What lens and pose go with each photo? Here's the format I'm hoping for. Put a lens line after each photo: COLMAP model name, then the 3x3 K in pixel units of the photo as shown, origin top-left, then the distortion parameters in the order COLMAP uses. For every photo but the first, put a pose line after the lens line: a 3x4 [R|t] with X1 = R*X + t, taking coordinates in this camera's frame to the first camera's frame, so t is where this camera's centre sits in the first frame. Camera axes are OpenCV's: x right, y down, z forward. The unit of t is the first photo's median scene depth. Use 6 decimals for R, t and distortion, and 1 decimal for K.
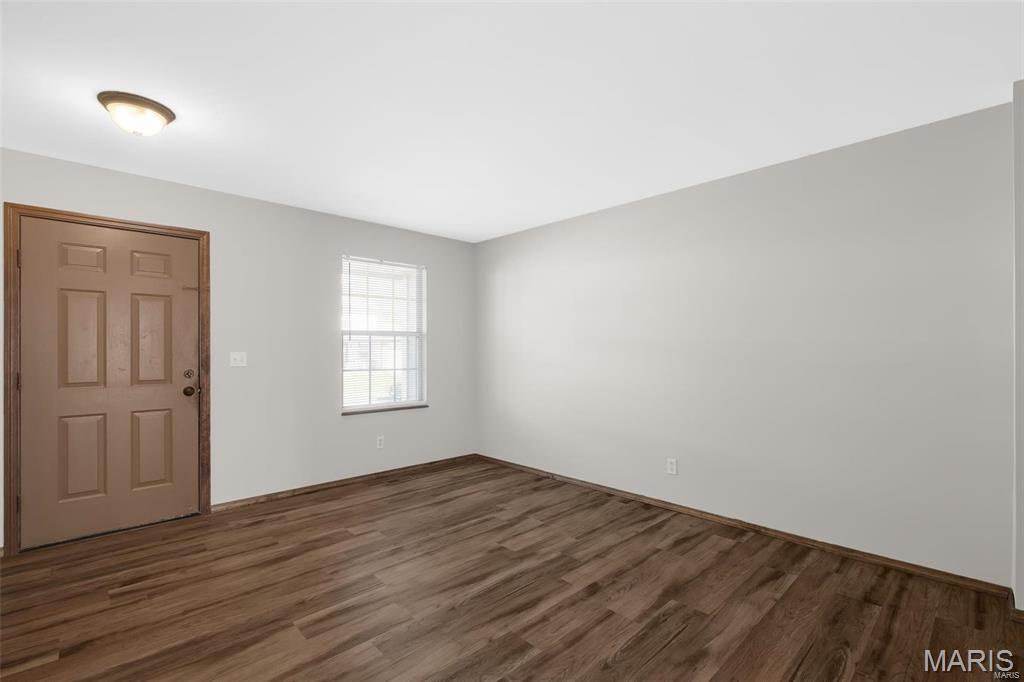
lens RADIAL K [[454.3, 0, 513.9], [0, 454.3, 345.3], [0, 0, 1]] dist [0.000086, -0.000681]
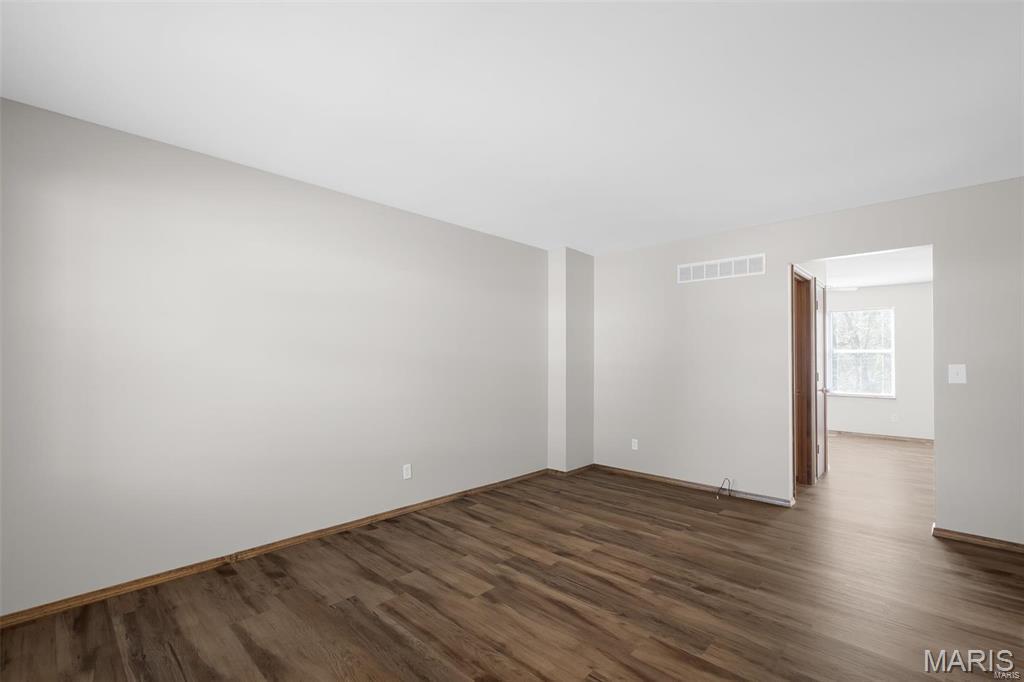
lens RADIAL K [[454.3, 0, 513.9], [0, 454.3, 345.3], [0, 0, 1]] dist [0.000086, -0.000681]
pose [[-0.049987, 0.034902, 0.998140, -0.825552], [-0.017126, 0.999212, -0.035798, 0.010000], [-0.998603, -0.018884, -0.049350, 0.926024]]
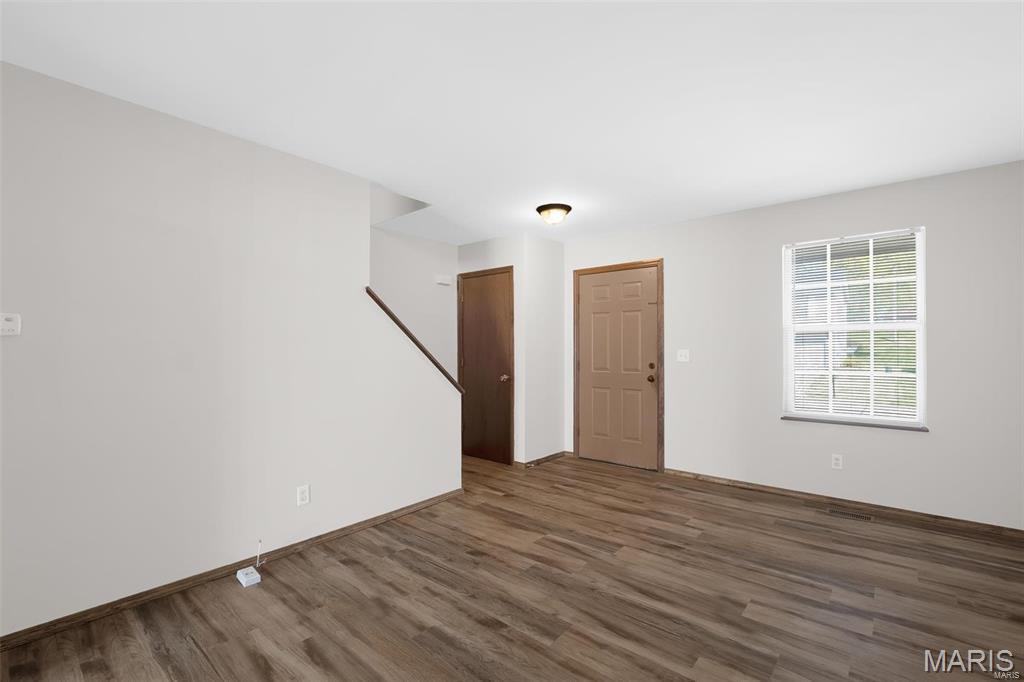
lens RADIAL K [[446.5, 0, 513.8], [0, 446.5, 338.4], [0, 0, 1]] dist [-0.003492, -0.000951]
pose [[0.106353, -0.022489, -0.994074, 0.645275], [0.014430, 0.999674, -0.021072, 0.003054], [0.994224, -0.012103, 0.106642, 0.501469]]
